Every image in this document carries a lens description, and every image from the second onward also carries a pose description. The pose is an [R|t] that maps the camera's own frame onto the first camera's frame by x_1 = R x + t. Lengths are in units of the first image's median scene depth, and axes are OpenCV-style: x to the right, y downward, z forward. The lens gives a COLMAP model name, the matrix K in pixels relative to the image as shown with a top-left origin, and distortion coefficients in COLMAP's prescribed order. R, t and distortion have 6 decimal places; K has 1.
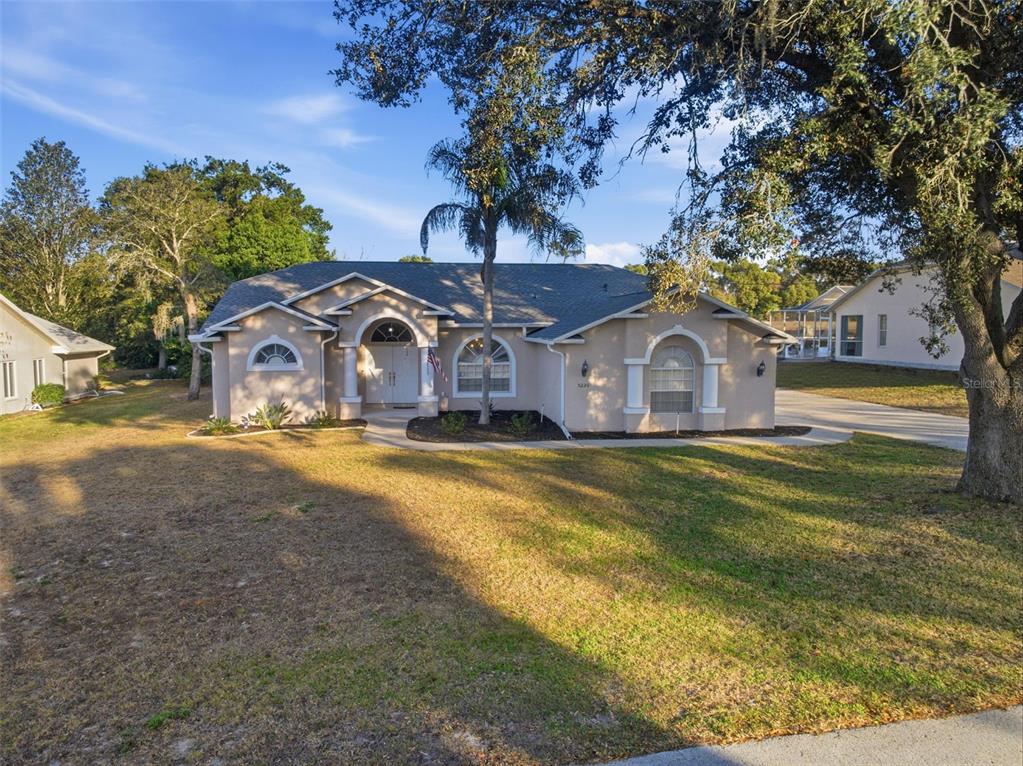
lens RADIAL K [[726.2, 0, 513.5], [0, 726.2, 383.1], [0, 0, 1]] dist [-0.048246, 0.023390]
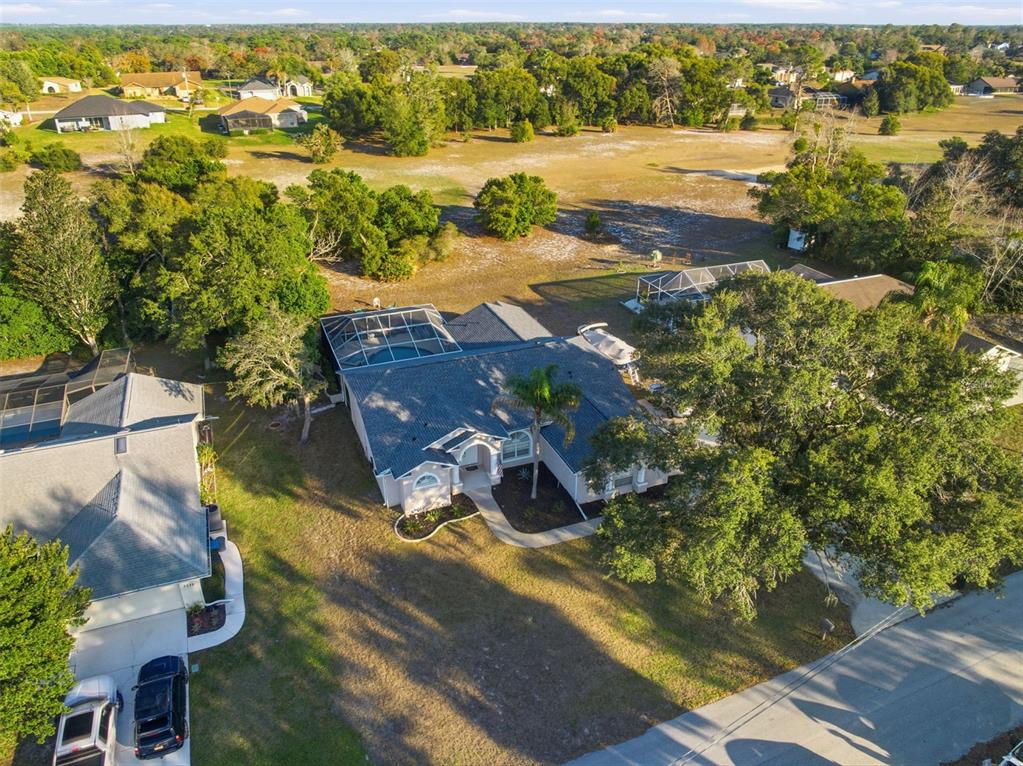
lens RADIAL K [[726.2, 0, 507.1], [0, 726.2, 379.9], [0, 0, 1]] dist [-0.048246, 0.023390]
pose [[0.969455, -0.115677, 0.216276, -0.525350], [0.023272, 0.921199, 0.388395, -1.056325], [-0.244161, -0.371499, 0.895753, -0.686783]]
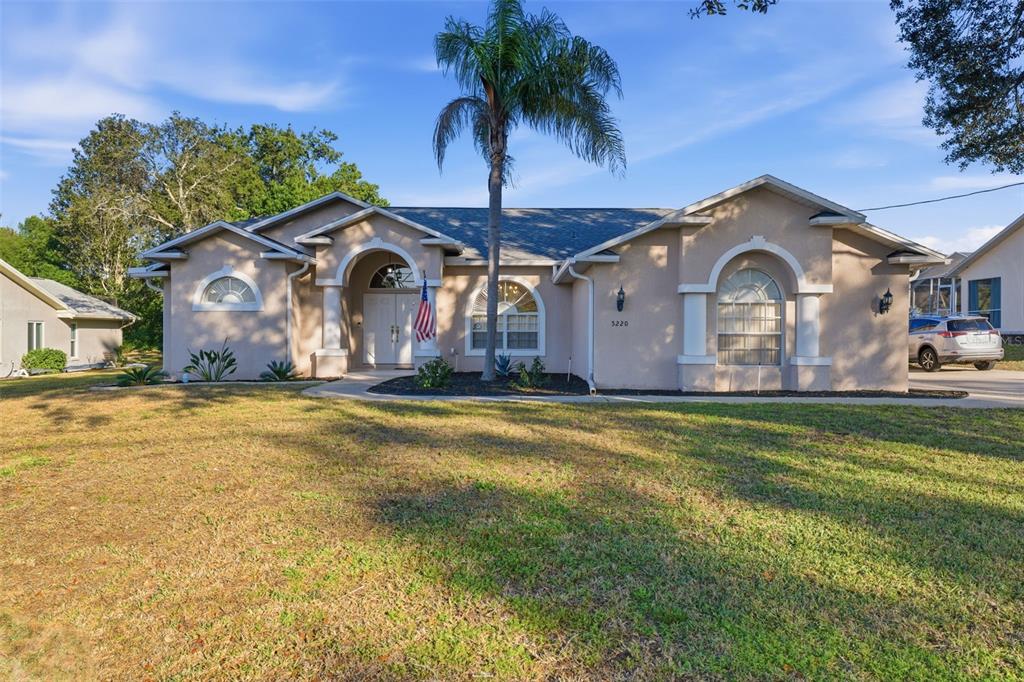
lens RADIAL K [[667.3, 0, 519.6], [0, 667.3, 335.4], [0, 0, 1]] dist [0.023734, 0.003397]
pose [[0.992513, 0.003697, -0.122081, 0.072016], [-0.013621, 0.996657, -0.080559, 0.062864], [0.121375, 0.081618, 0.989245, 0.312416]]
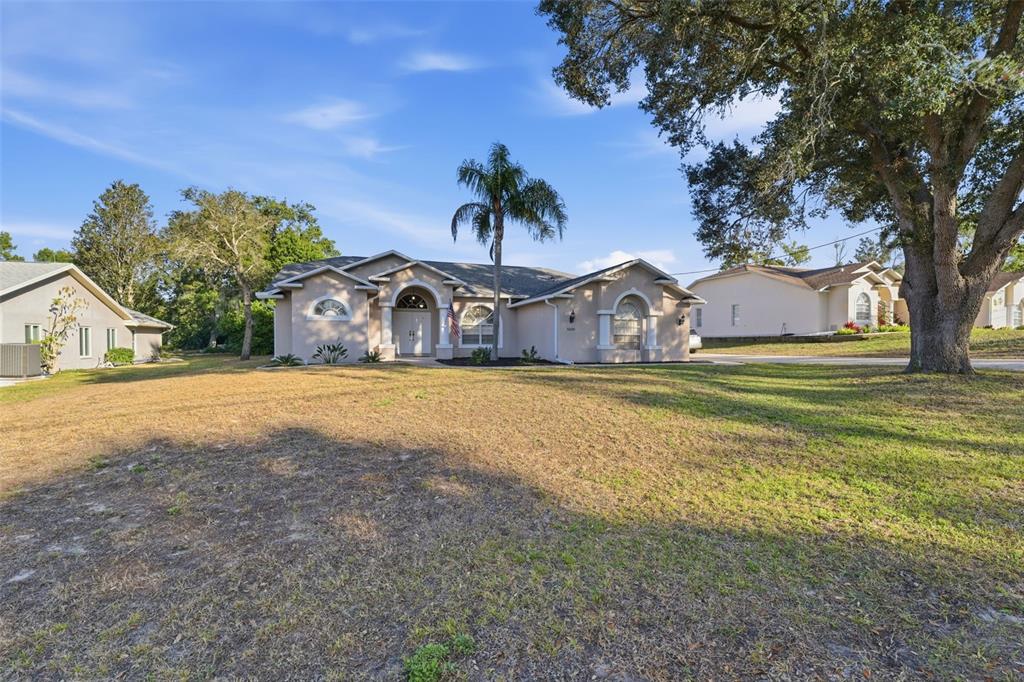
lens RADIAL K [[422.2, 0, 511.0], [0, 422.2, 347.4], [0, 0, 1]] dist [-0.023577, 0.001158]
pose [[0.981716, -0.001476, 0.190344, -0.155051], [0.014234, 0.997739, -0.065677, 0.081462], [-0.189817, 0.067186, 0.979518, 0.211532]]
